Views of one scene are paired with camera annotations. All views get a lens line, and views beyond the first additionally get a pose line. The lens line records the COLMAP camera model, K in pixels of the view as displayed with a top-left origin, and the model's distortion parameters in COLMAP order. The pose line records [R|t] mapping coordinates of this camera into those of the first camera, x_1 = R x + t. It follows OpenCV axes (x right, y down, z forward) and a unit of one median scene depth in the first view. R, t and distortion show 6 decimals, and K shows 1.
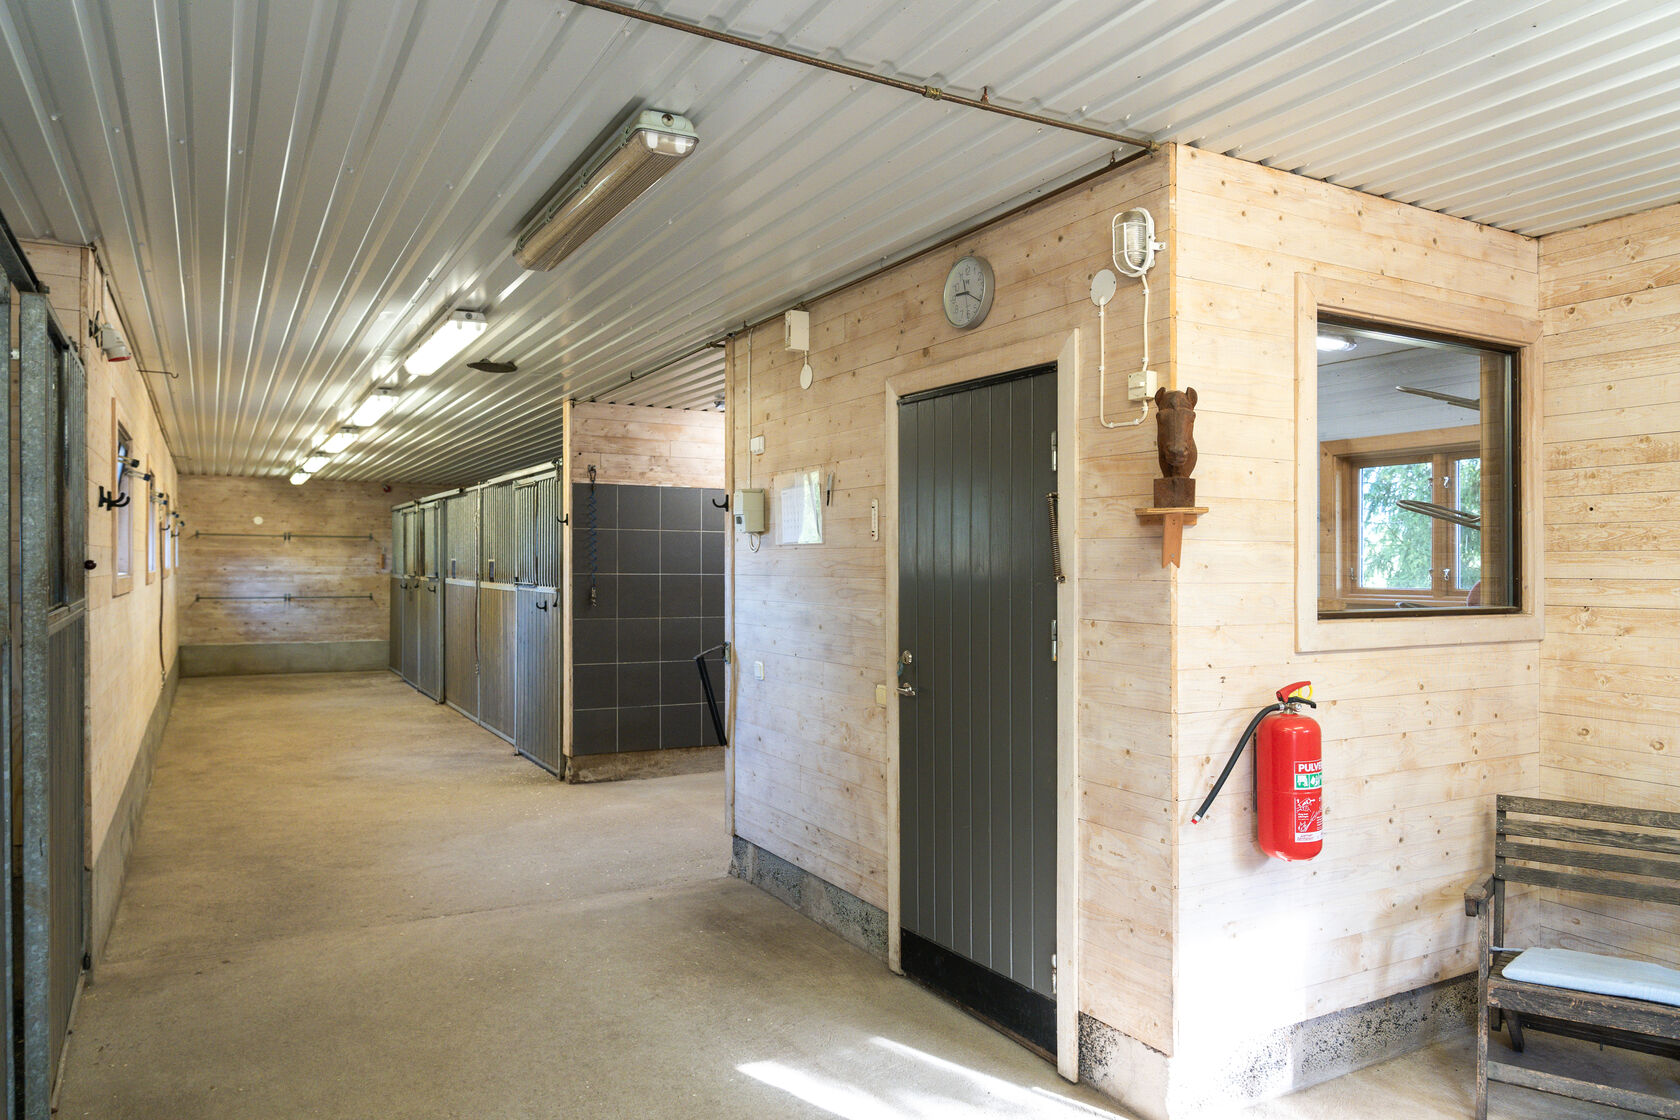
lens RADIAL K [[1157.9, 0, 840.2], [0, 1157.9, 581.0], [0, 0, 1]] dist [0.017533, 0.007526]
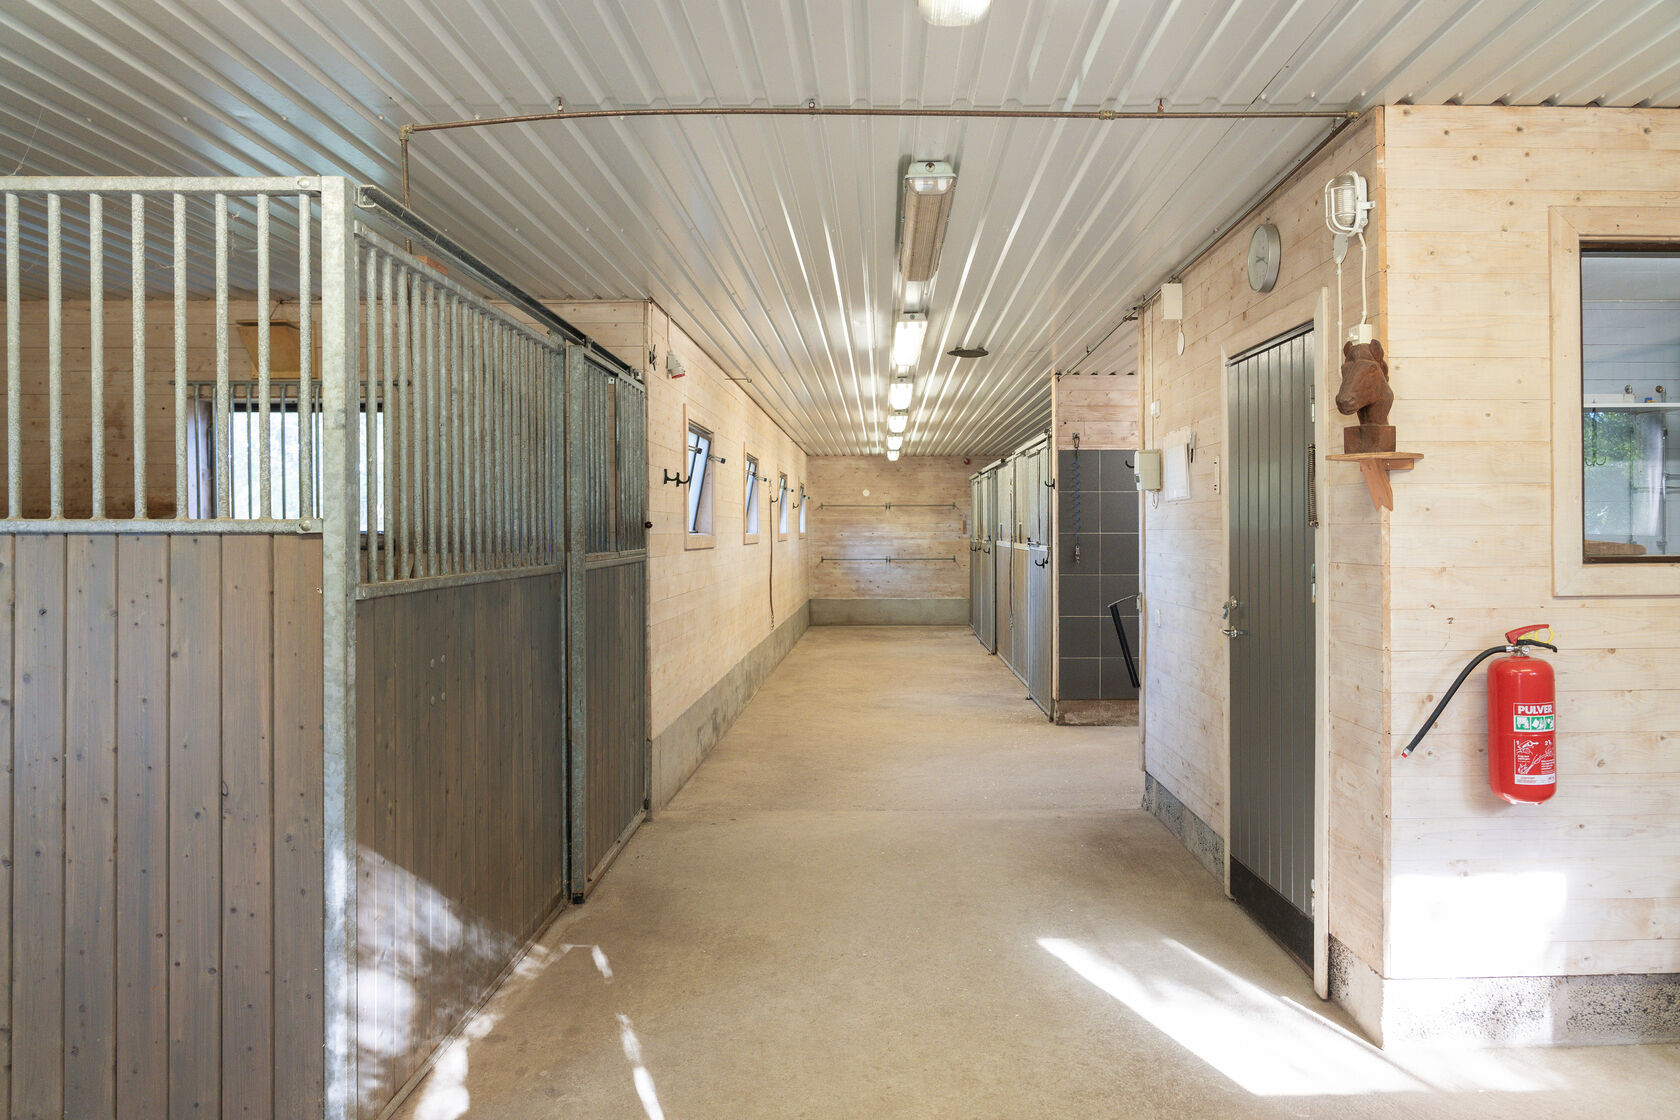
lens RADIAL K [[1243.0, 0, 899.2], [0, 1243.0, 556.7], [0, 0, 1]] dist [-0.001825, 0.004676]
pose [[0.865411, -0.000203, -0.501063, 0.345084], [0.001717, 0.999995, 0.002562, 0.019226], [0.501060, -0.003077, 0.865407, -0.137784]]
